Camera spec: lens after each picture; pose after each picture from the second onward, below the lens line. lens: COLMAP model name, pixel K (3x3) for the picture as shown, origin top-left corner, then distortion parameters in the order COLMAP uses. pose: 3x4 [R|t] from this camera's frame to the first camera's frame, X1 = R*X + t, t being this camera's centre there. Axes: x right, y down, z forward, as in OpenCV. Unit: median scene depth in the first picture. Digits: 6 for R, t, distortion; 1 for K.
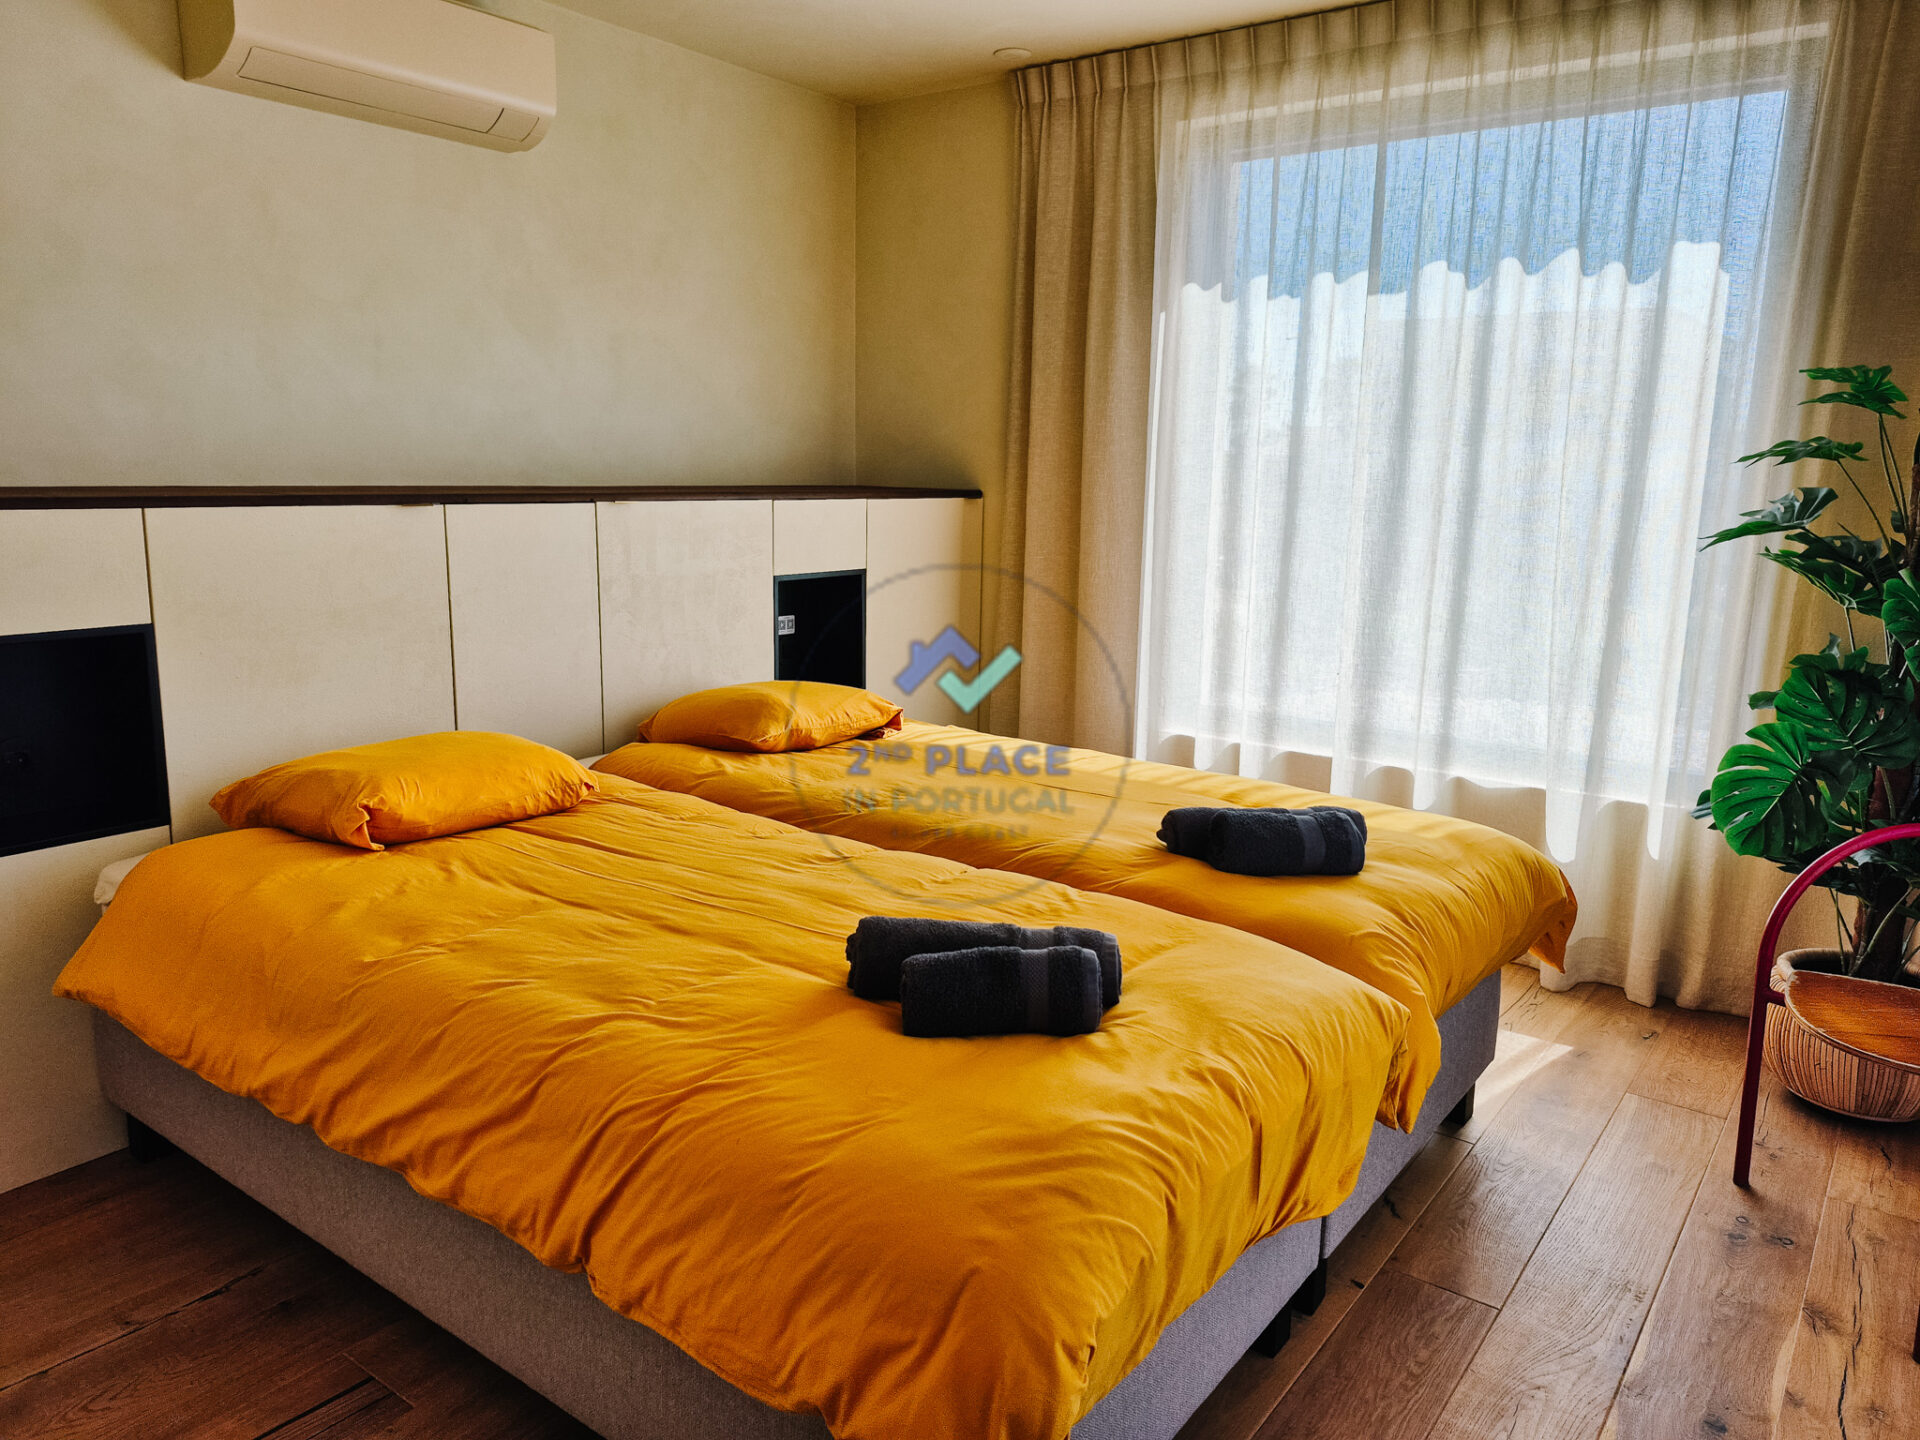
lens RADIAL K [[1332.9, 0, 969.8], [0, 1332.9, 716.1], [0, 0, 1]] dist [0.056377, -0.039011]
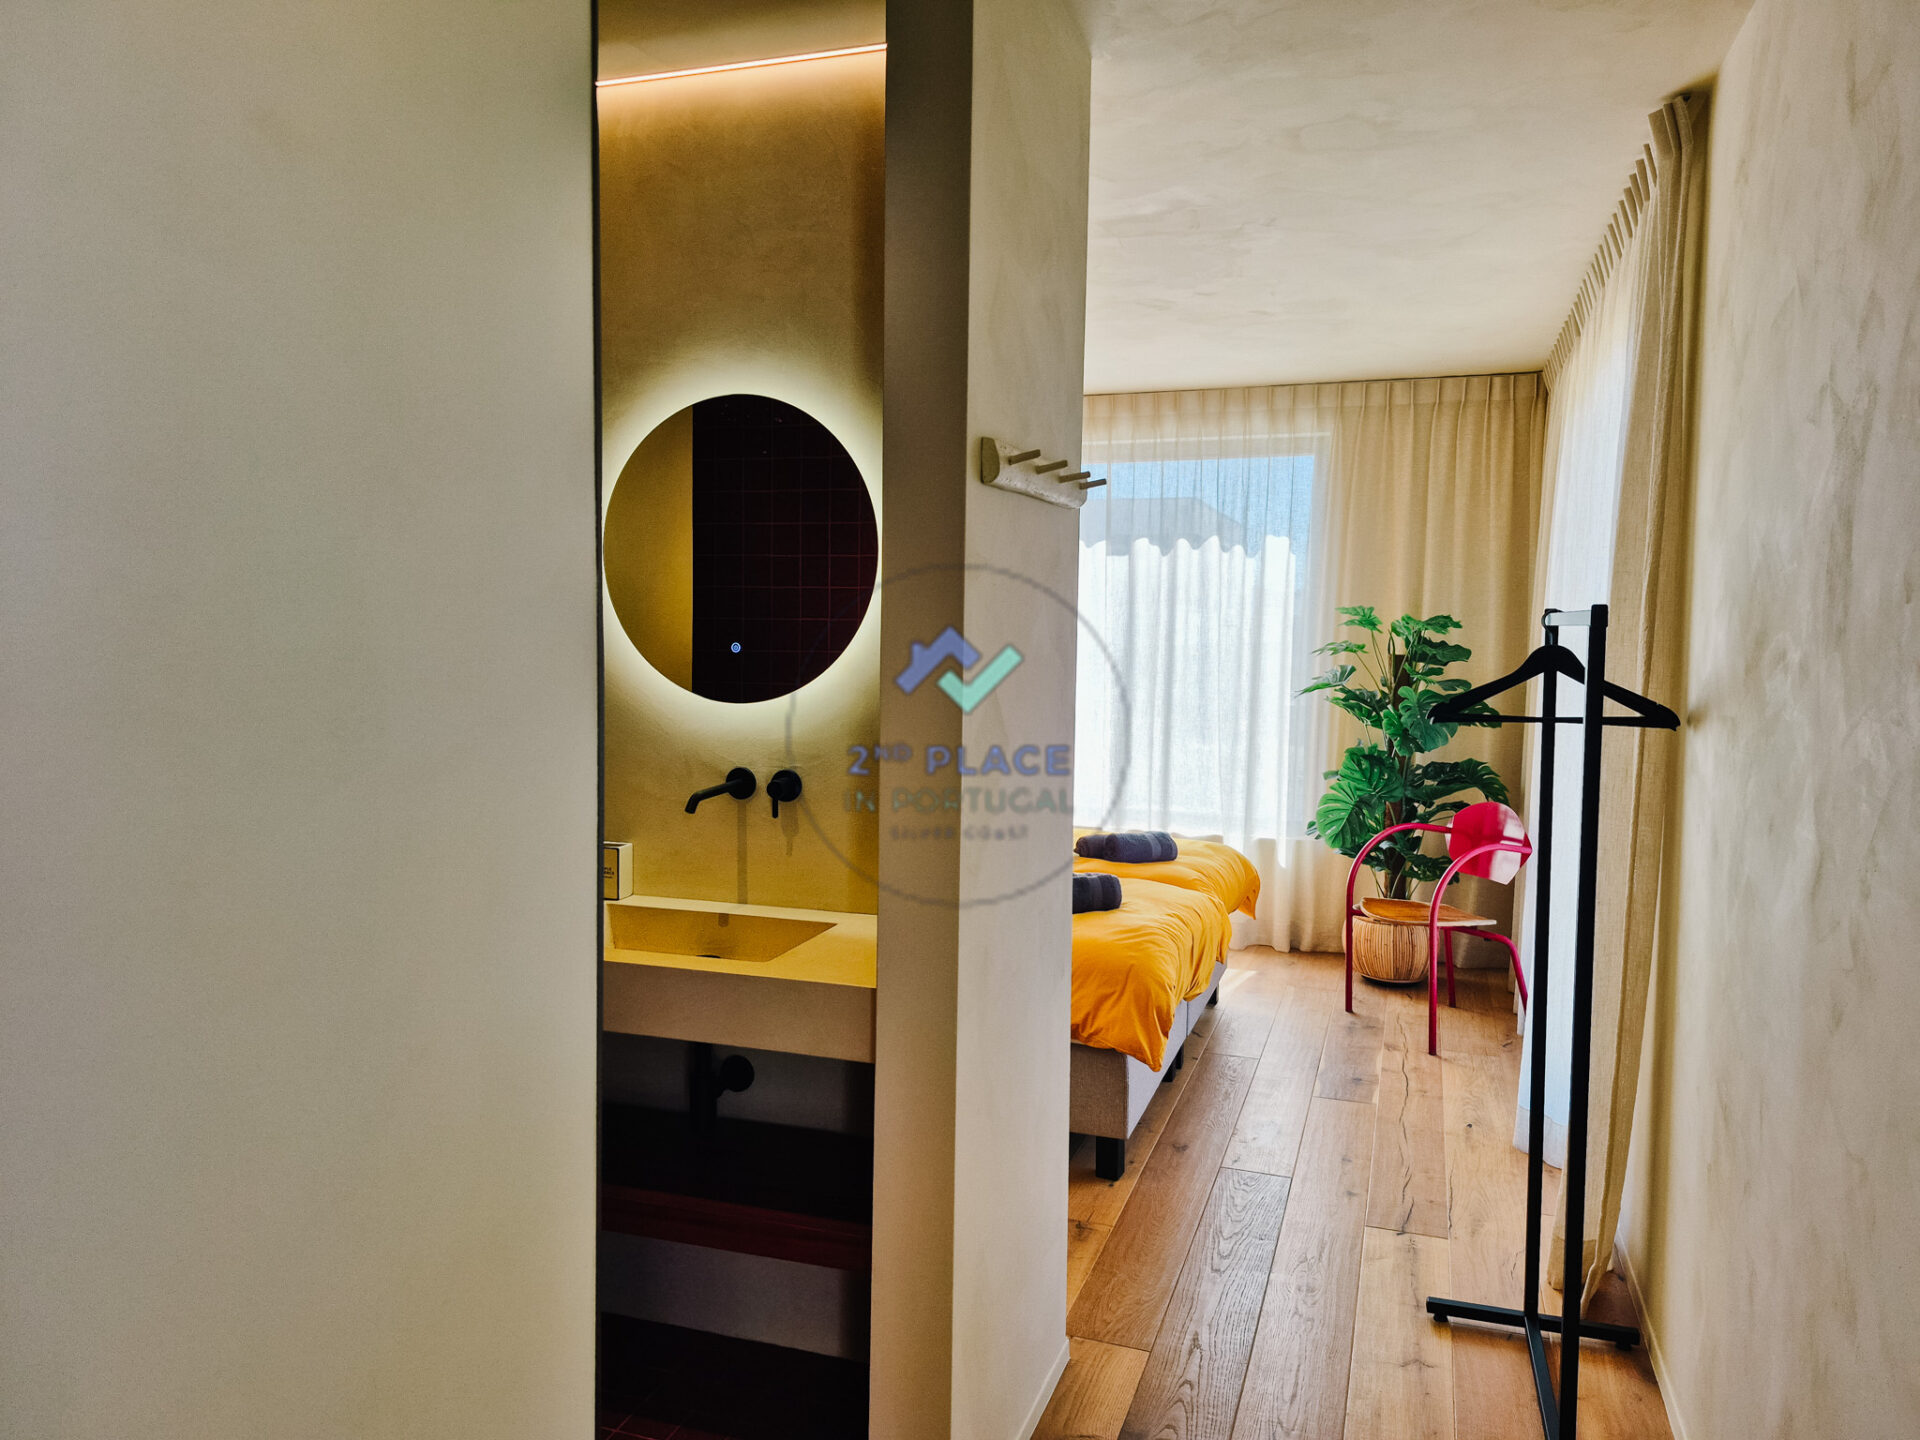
lens RADIAL K [[1332.9, 0, 943.2], [0, 1332.9, 727.5], [0, 0, 1]] dist [0.056377, -0.039011]
pose [[0.957502, -0.031869, 0.286661, -0.500095], [0.061877, 0.993433, -0.096240, 0.073505], [-0.281711, 0.109888, 0.953186, -0.685212]]
